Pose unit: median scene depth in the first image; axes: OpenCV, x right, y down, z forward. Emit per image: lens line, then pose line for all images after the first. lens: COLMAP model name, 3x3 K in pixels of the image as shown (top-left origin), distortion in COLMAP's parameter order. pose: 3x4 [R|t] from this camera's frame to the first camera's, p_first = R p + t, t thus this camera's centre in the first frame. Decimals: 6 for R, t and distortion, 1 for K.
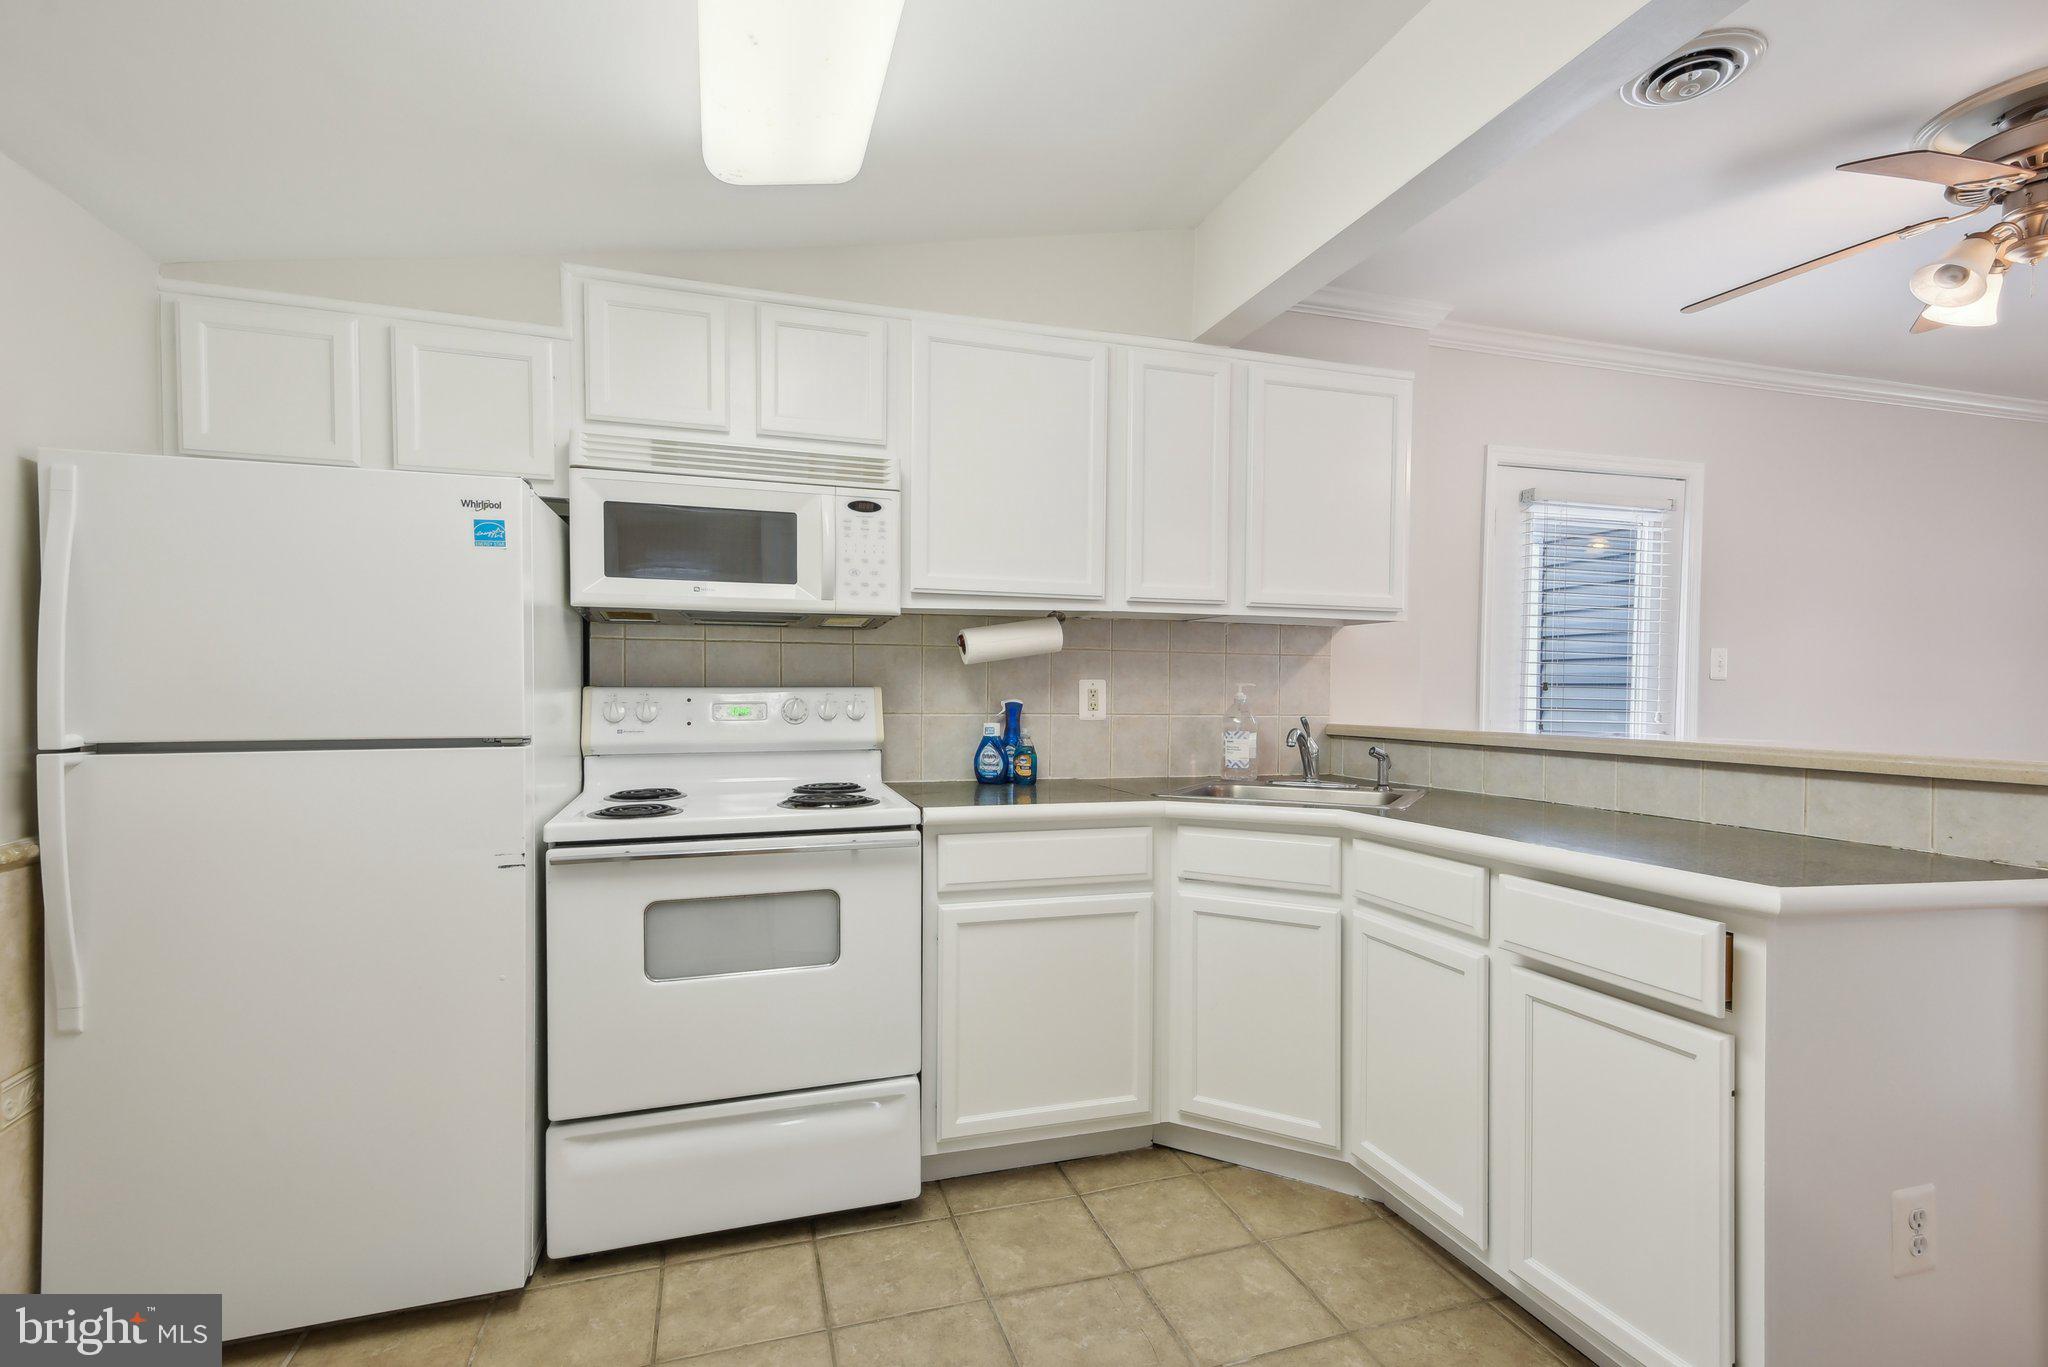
lens RADIAL K [[946.9, 0, 1032.7], [0, 946.9, 693.8], [0, 0, 1]] dist [0.002210, -0.000083]
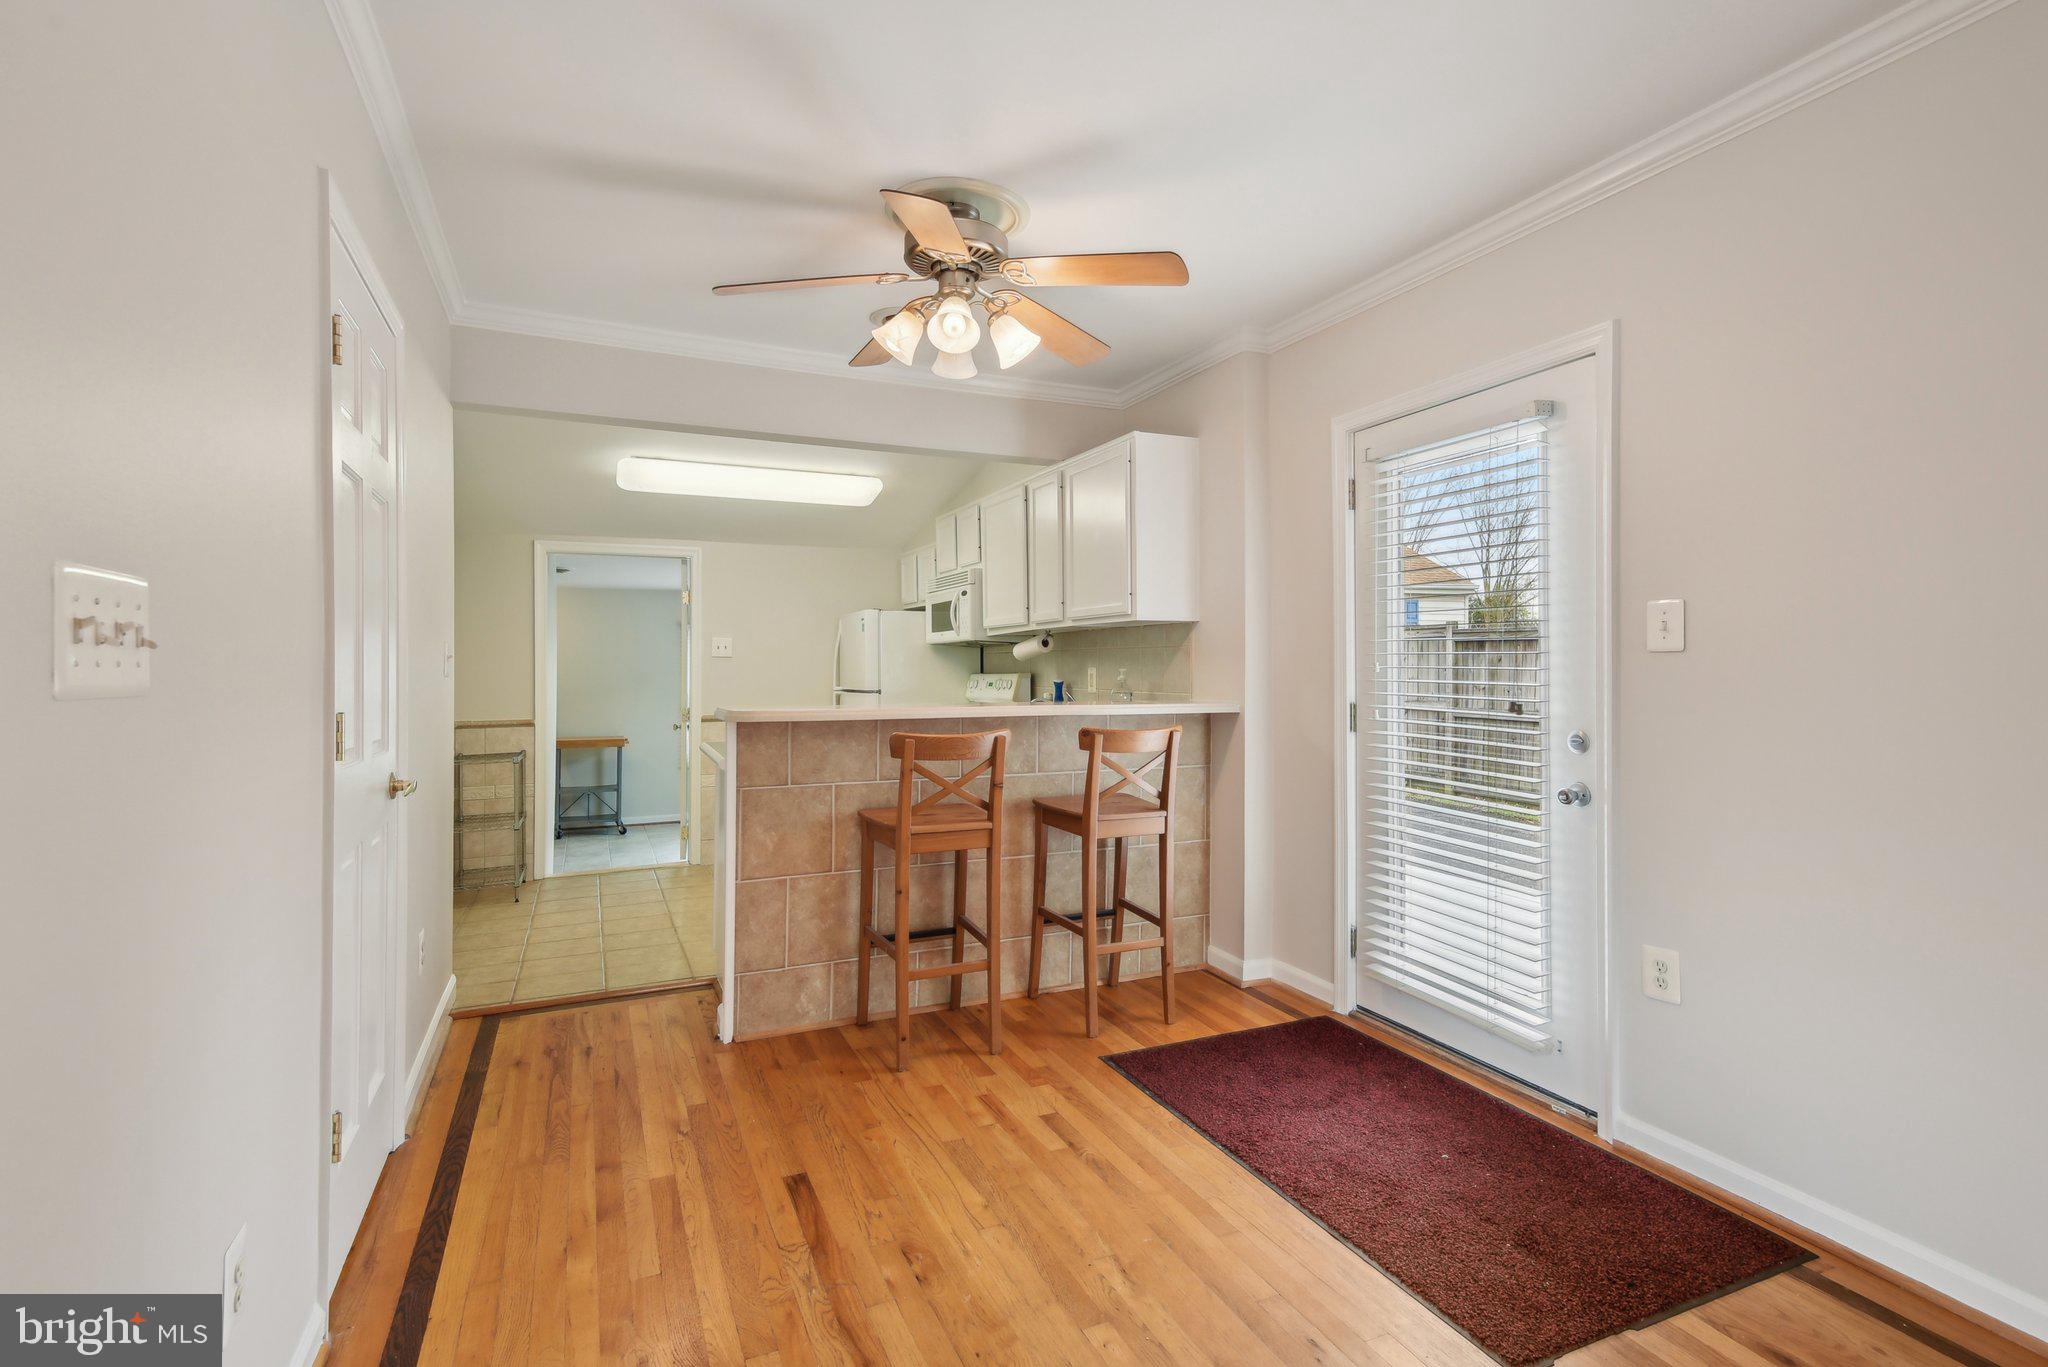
lens RADIAL K [[934.5, 0, 1114.8], [0, 934.5, 652.5], [0, 0, 1]] dist [0.001338, 0.000079]
pose [[0.182535, -0.024256, -0.982900, 2.105993], [0.001199, 0.999700, -0.024448, -0.002485], [0.983199, 0.003284, 0.182510, 0.966075]]
